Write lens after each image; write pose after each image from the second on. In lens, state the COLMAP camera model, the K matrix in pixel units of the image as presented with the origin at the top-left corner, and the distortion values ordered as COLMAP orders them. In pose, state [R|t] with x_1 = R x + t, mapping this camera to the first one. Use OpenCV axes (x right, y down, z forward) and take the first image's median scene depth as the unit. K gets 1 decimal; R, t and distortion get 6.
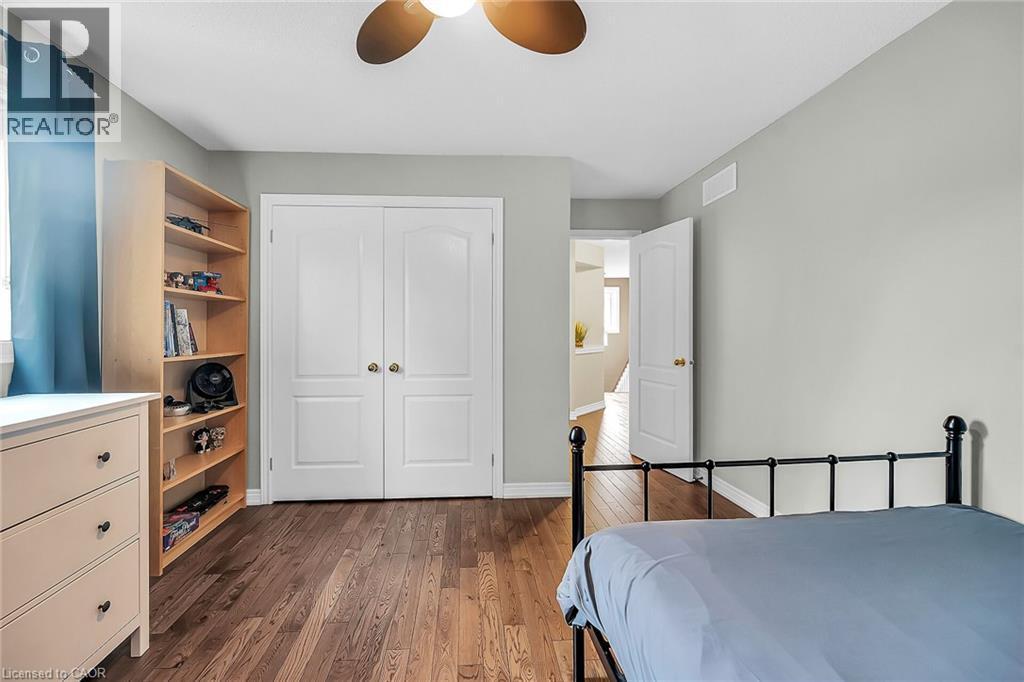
lens RADIAL K [[407.4, 0, 505.9], [0, 407.4, 334.2], [0, 0, 1]] dist [0.000419, 0.000026]
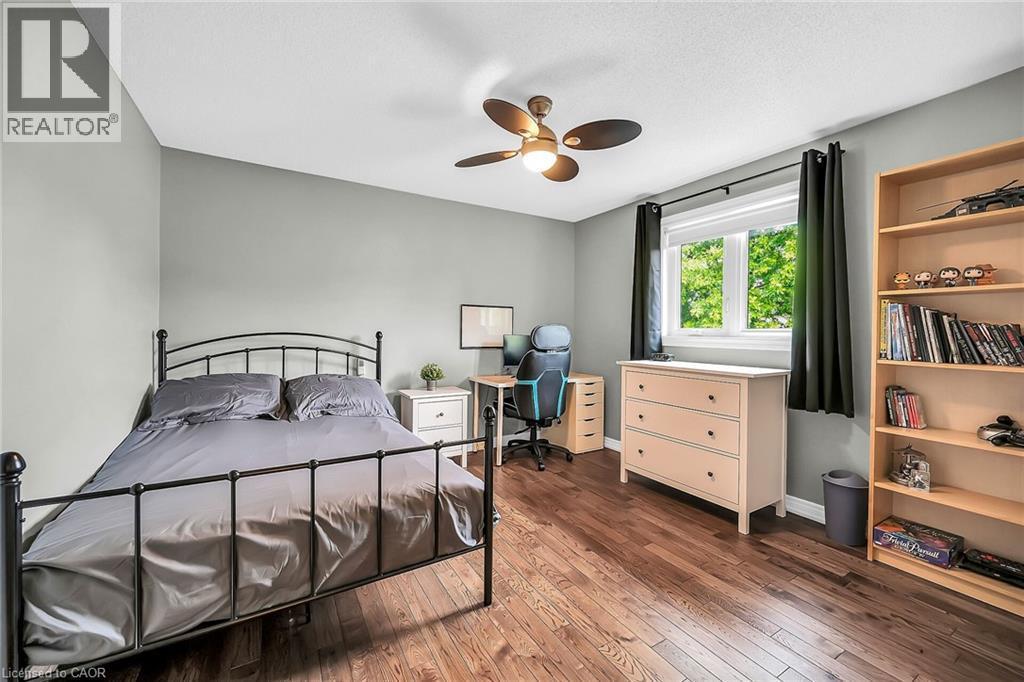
lens RADIAL K [[407.4, 0, 509.3], [0, 407.4, 334.1], [0, 0, 1]] dist [0.000419, 0.000026]
pose [[-0.910784, -0.007251, -0.412820, 0.498267], [-0.013513, 0.999834, 0.012252, -0.010524], [0.412663, 0.016737, -0.910730, 1.663192]]
